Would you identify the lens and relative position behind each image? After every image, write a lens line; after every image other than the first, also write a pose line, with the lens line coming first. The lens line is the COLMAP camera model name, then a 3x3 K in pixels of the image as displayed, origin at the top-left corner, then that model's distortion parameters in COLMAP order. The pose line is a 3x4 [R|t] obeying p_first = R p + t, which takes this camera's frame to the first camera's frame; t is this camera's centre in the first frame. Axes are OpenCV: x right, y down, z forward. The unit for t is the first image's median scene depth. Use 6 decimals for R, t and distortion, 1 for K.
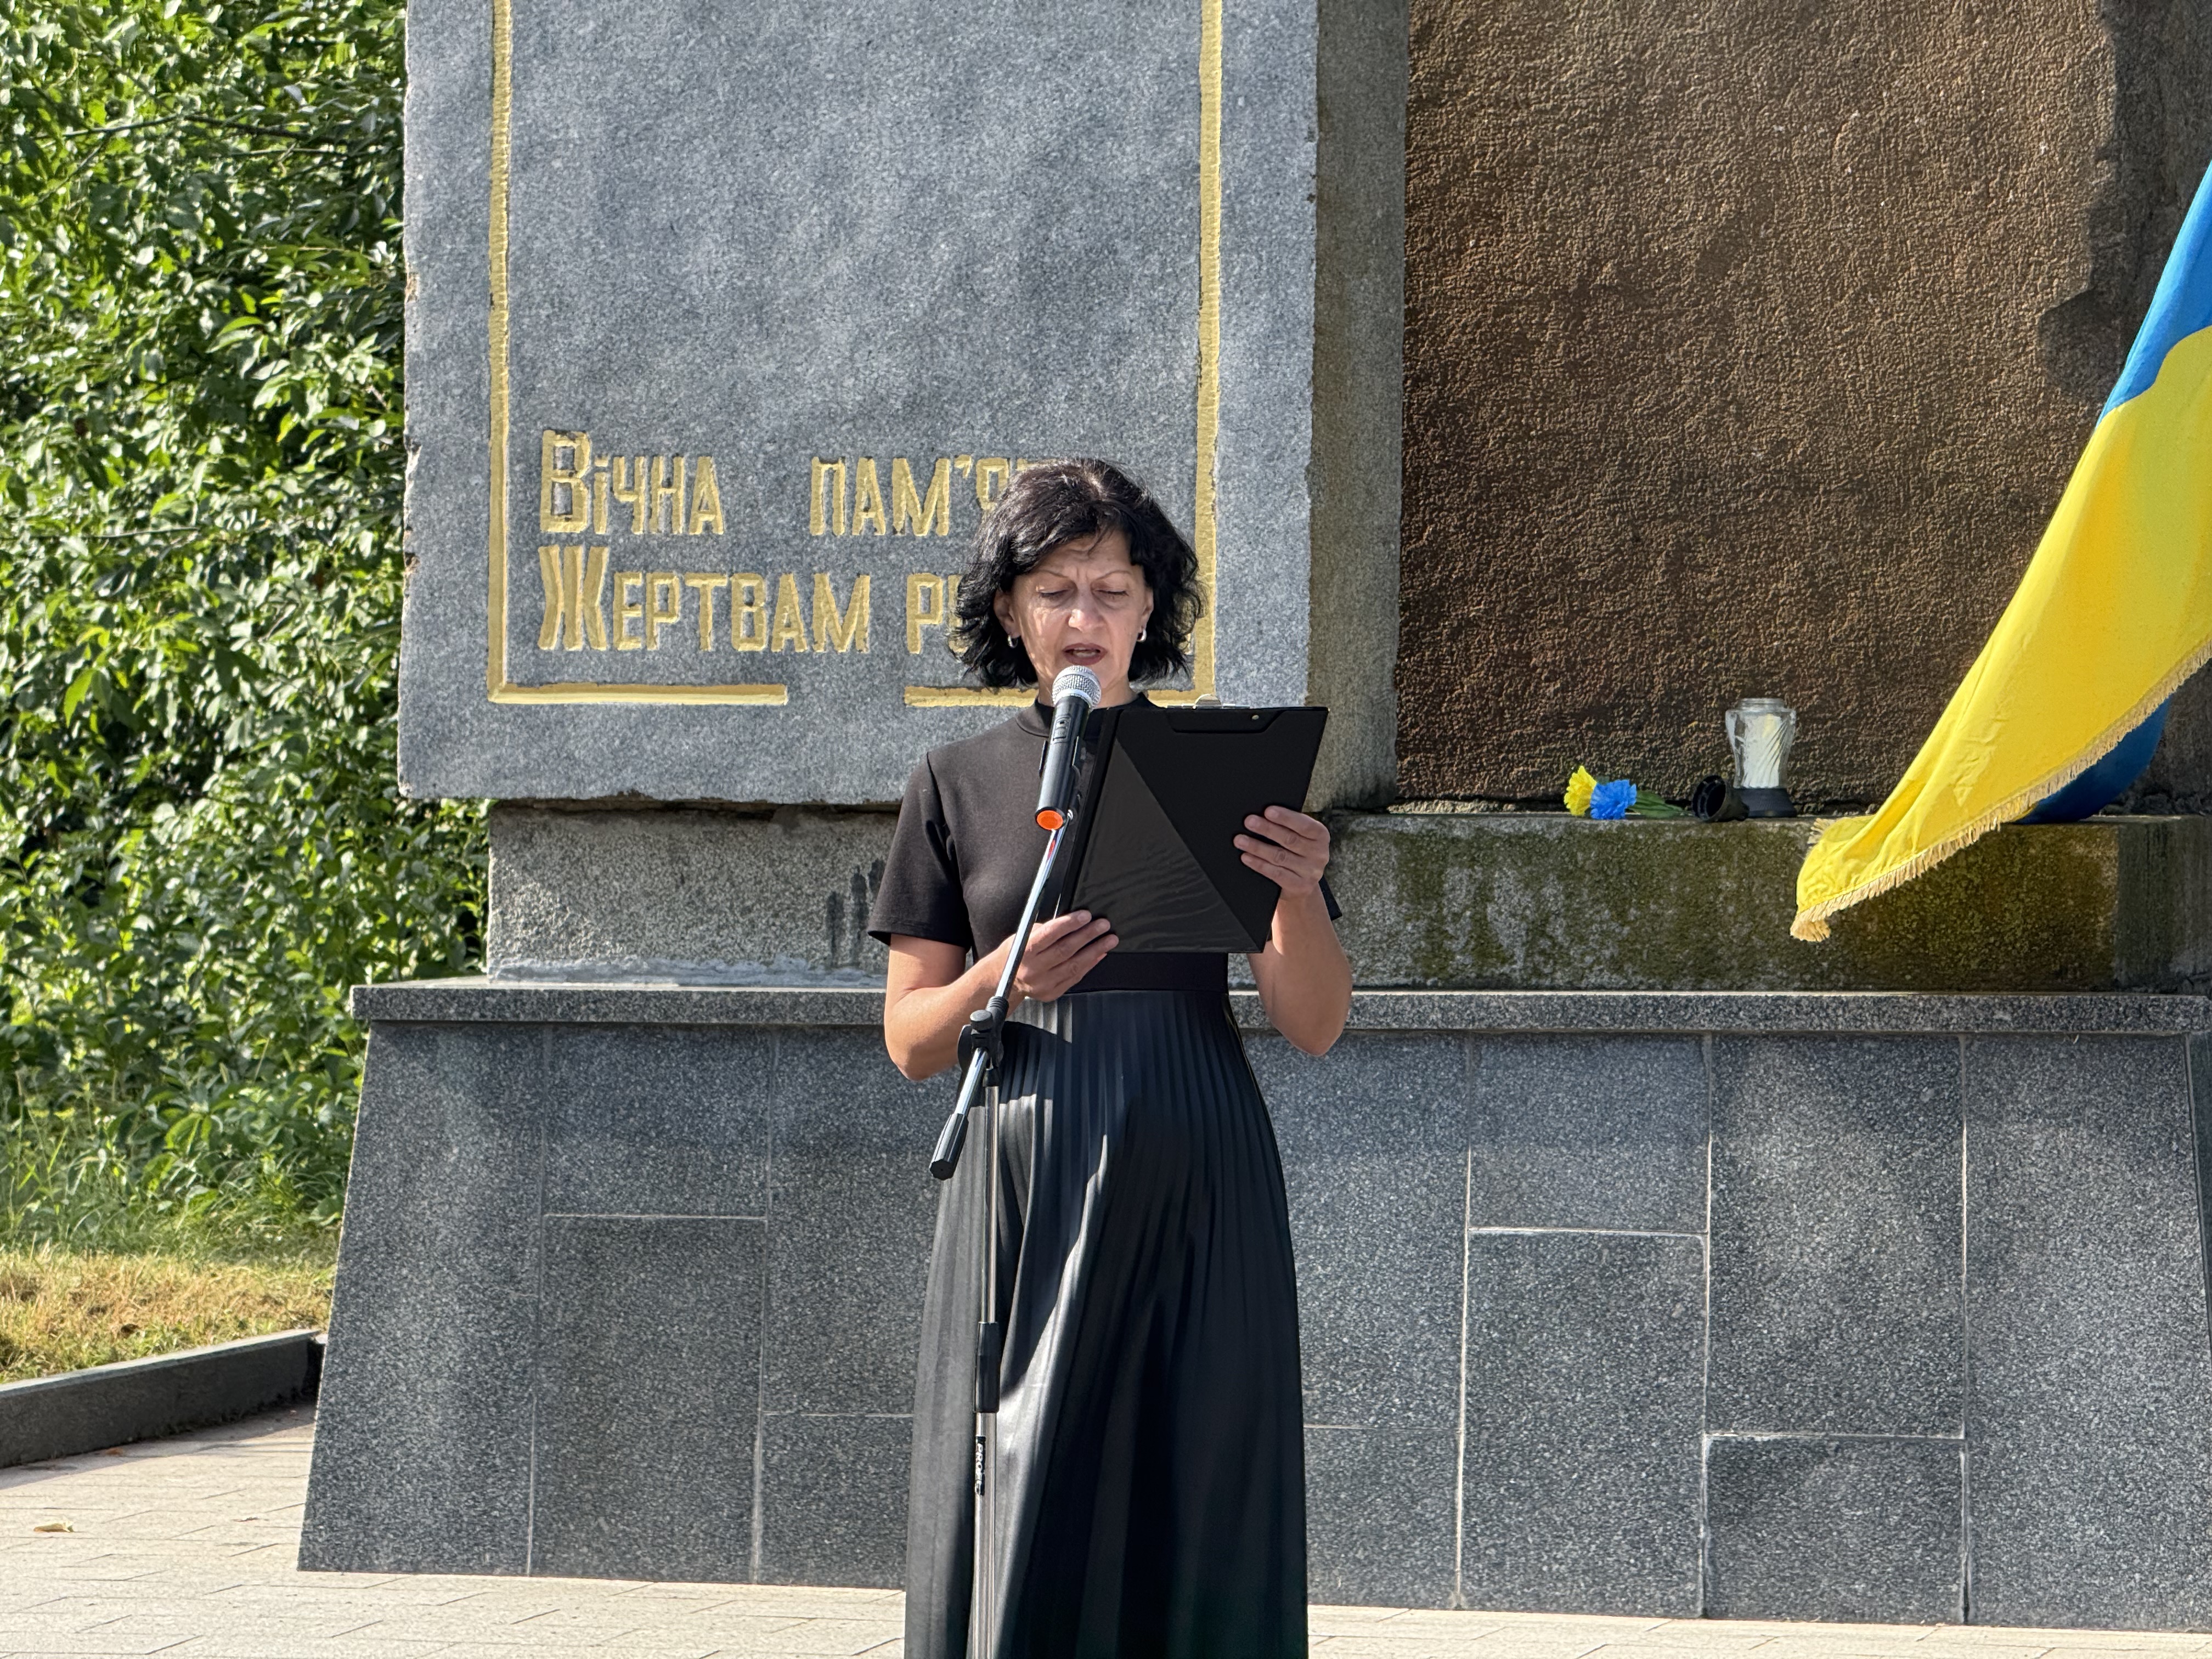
lens RADIAL K [[8319.5, 0, 1104.2], [0, 8319.5, 894.1], [0, 0, 1]] dist [0.214706, 2.390867]
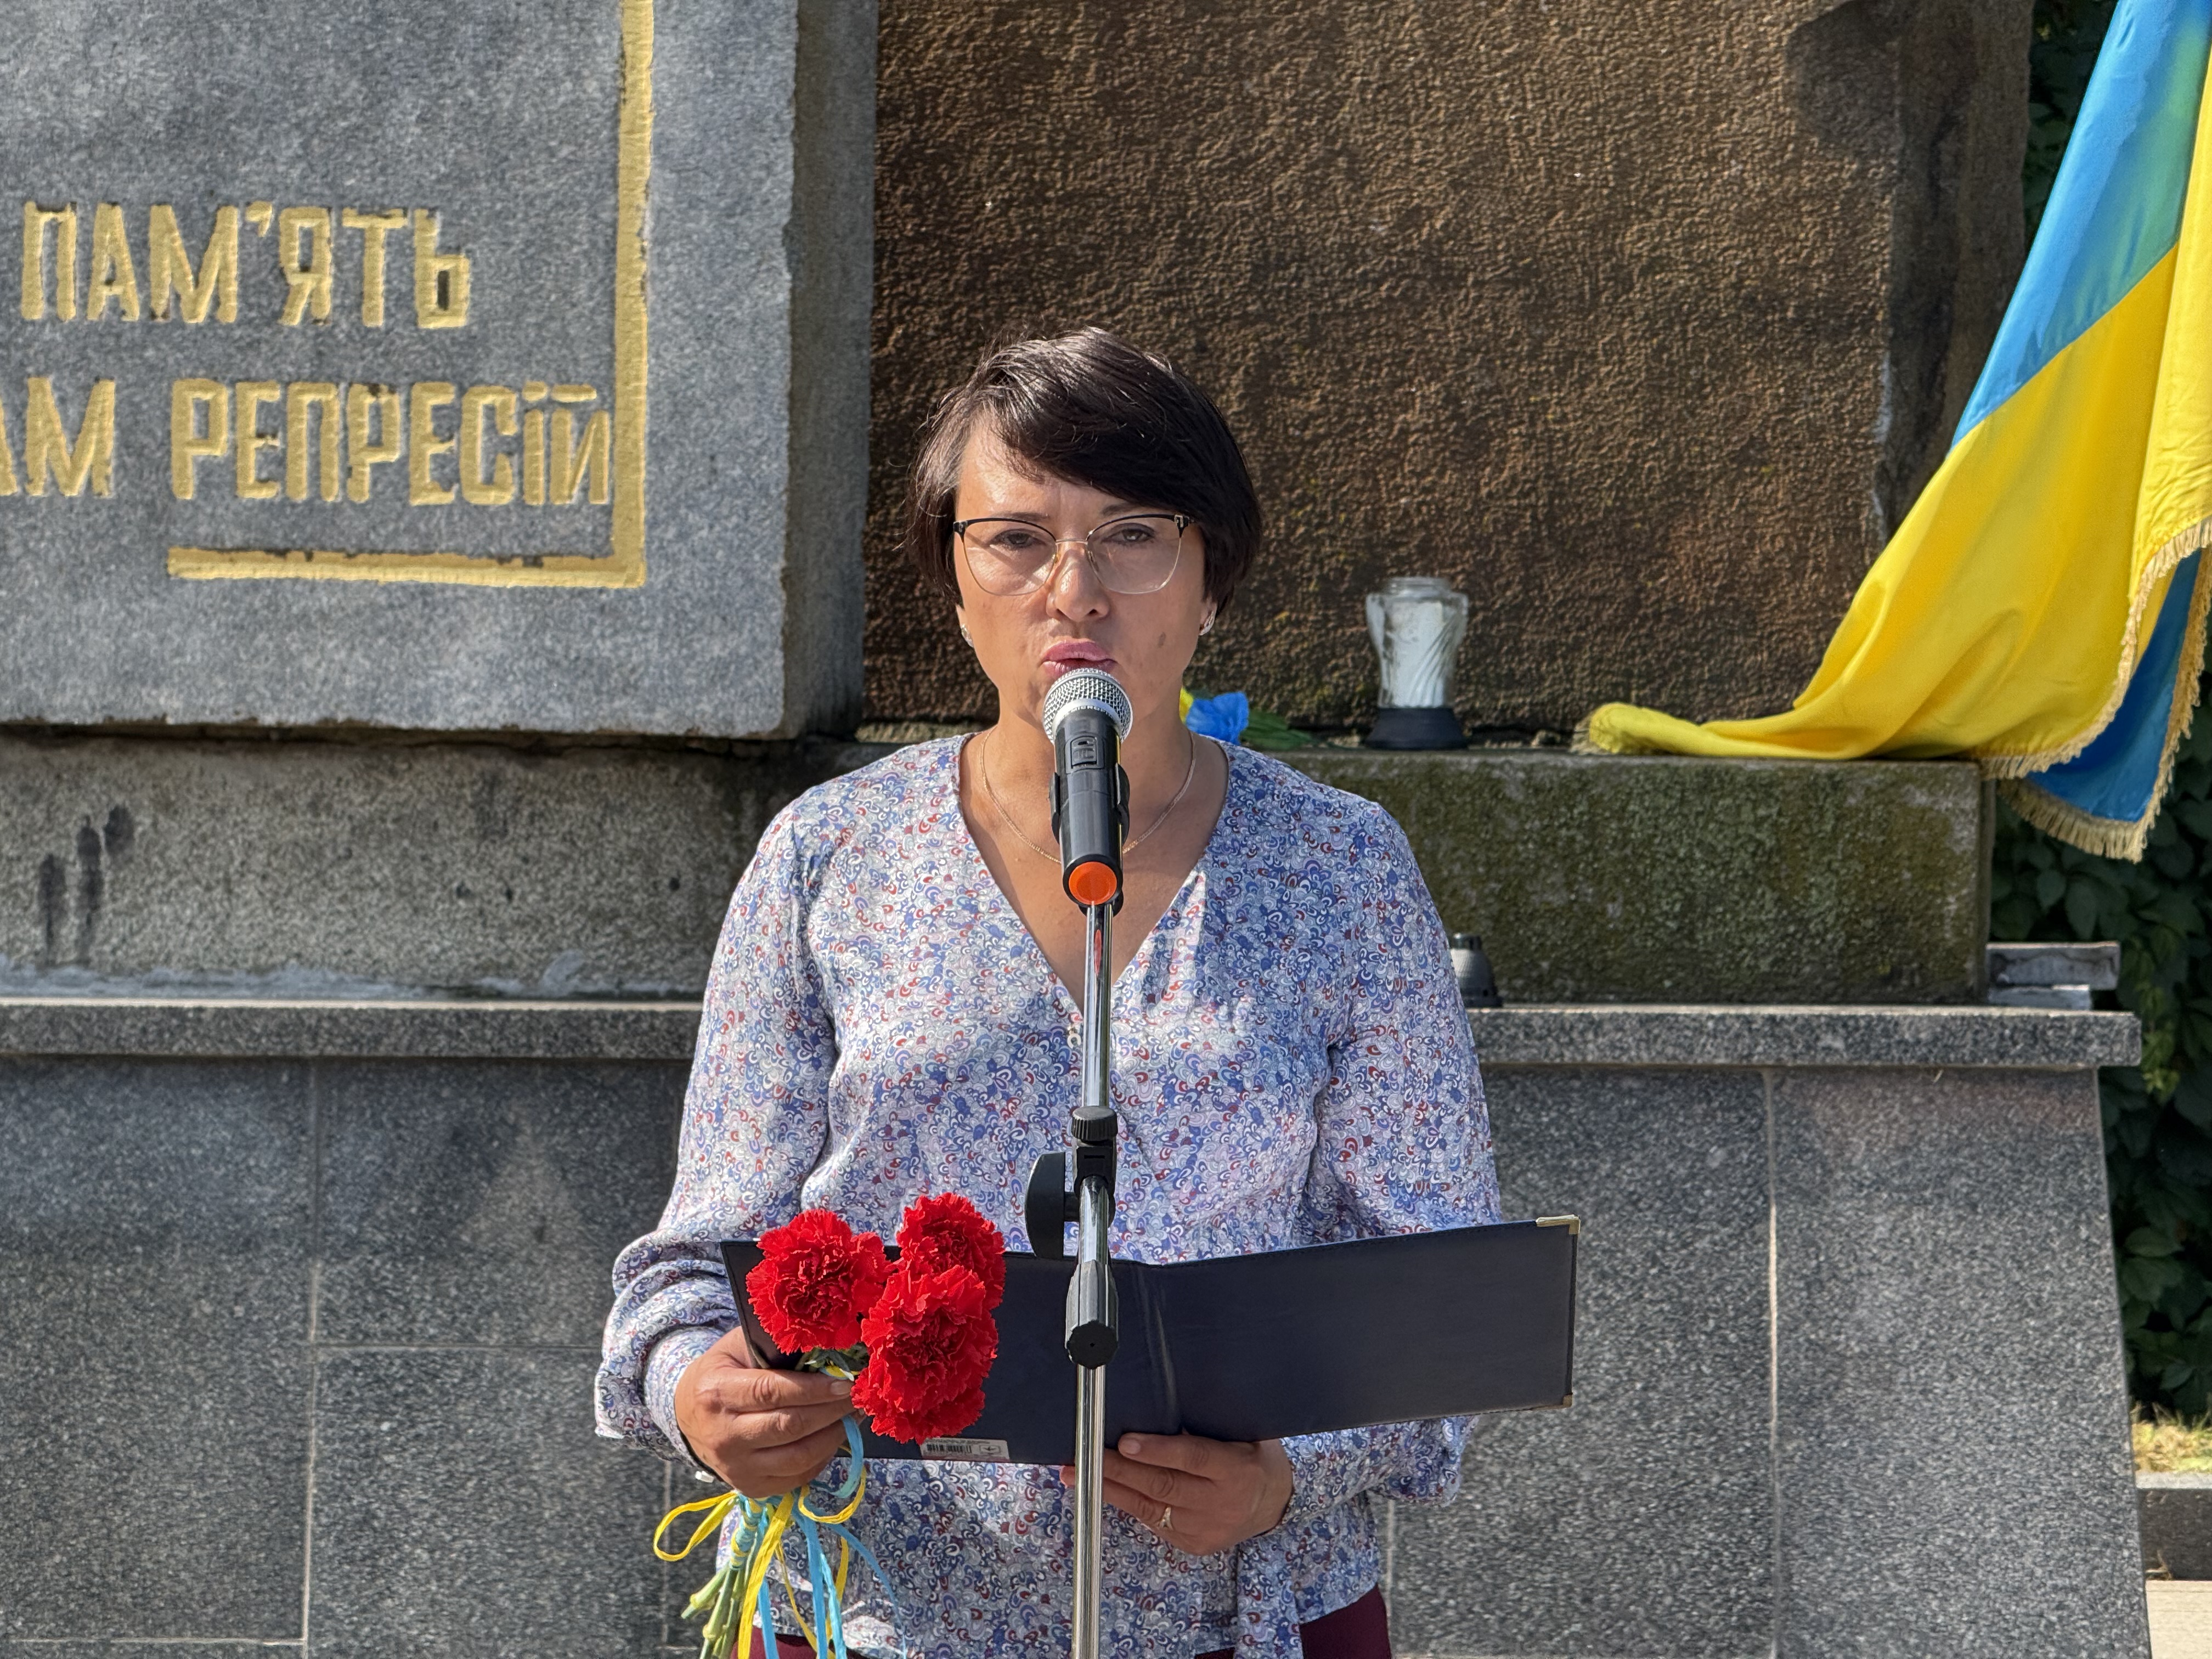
lens RADIAL K [[8319.5, 0, 1104.2], [0, 8319.5, 894.1], [0, 0, 1]] dist [0.214706, 2.390867]
pose [[0.985227, 0.001410, 0.171247, -0.064780], [-0.002661, 0.999971, 0.007072, -0.002054], [-0.171232, -0.007424, 0.985203, 0.325608]]
